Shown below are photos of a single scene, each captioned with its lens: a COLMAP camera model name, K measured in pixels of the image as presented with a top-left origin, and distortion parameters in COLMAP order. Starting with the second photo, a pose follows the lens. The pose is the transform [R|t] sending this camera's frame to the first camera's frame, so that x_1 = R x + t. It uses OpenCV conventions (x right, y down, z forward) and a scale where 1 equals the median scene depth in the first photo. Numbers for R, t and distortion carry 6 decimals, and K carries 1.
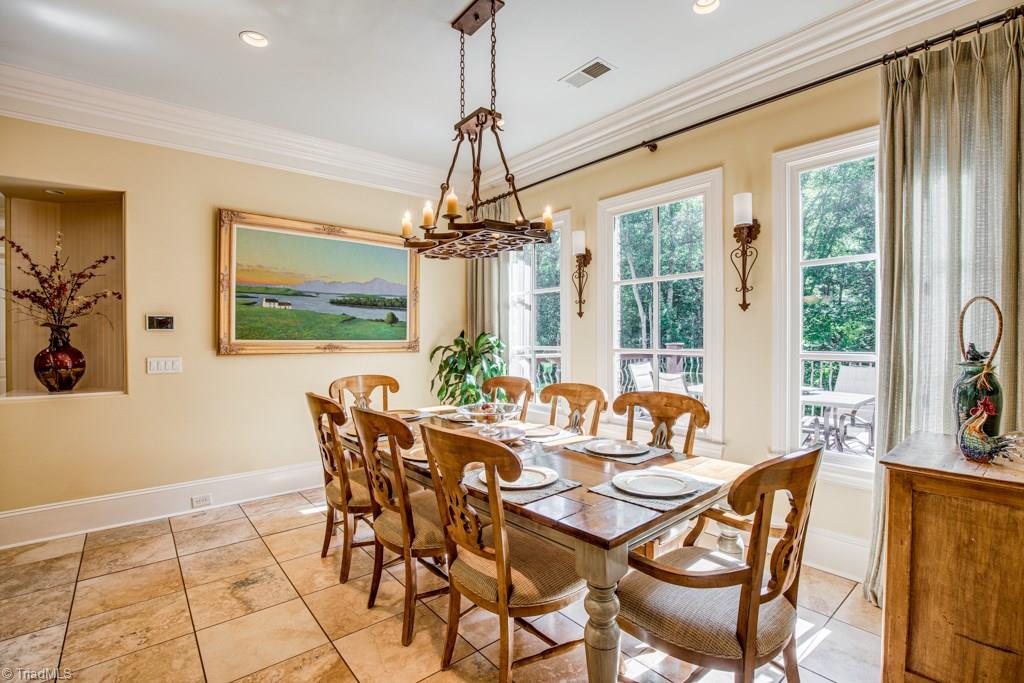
lens RADIAL K [[467.2, 0, 517.8], [0, 467.2, 340.3], [0, 0, 1]] dist [-0.029998, 0.000190]
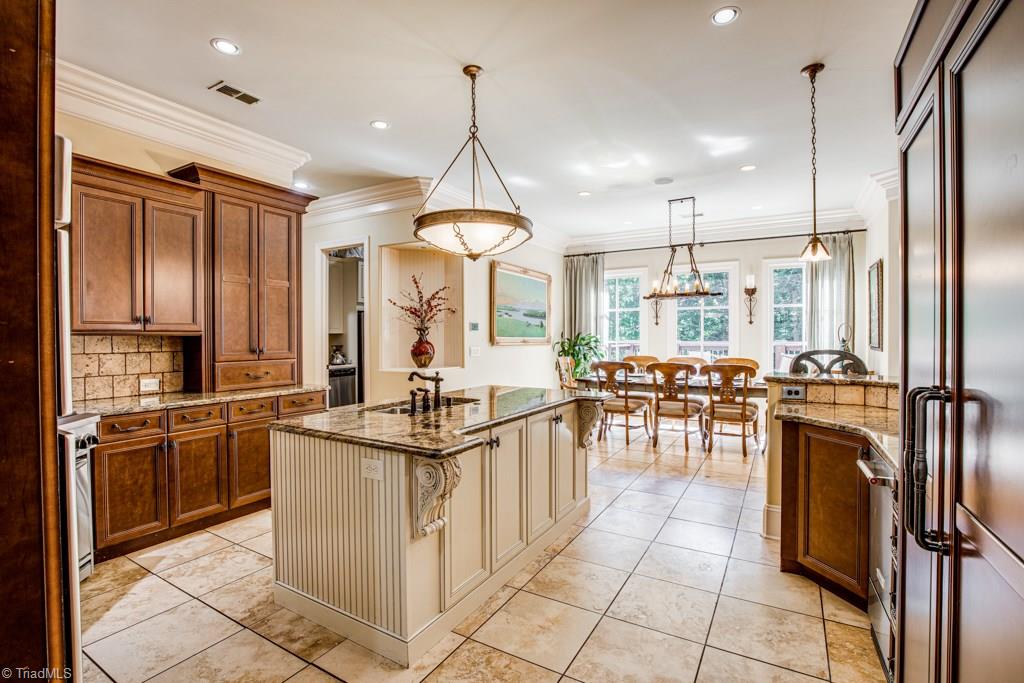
lens RADIAL K [[467.2, 0, 517.8], [0, 467.2, 340.3], [0, 0, 1]] dist [-0.029998, 0.000190]
pose [[0.938970, -0.002053, 0.343994, -1.023603], [0.001839, 0.999998, 0.000946, 0.009091], [-0.343995, -0.000256, 0.938971, -0.580340]]
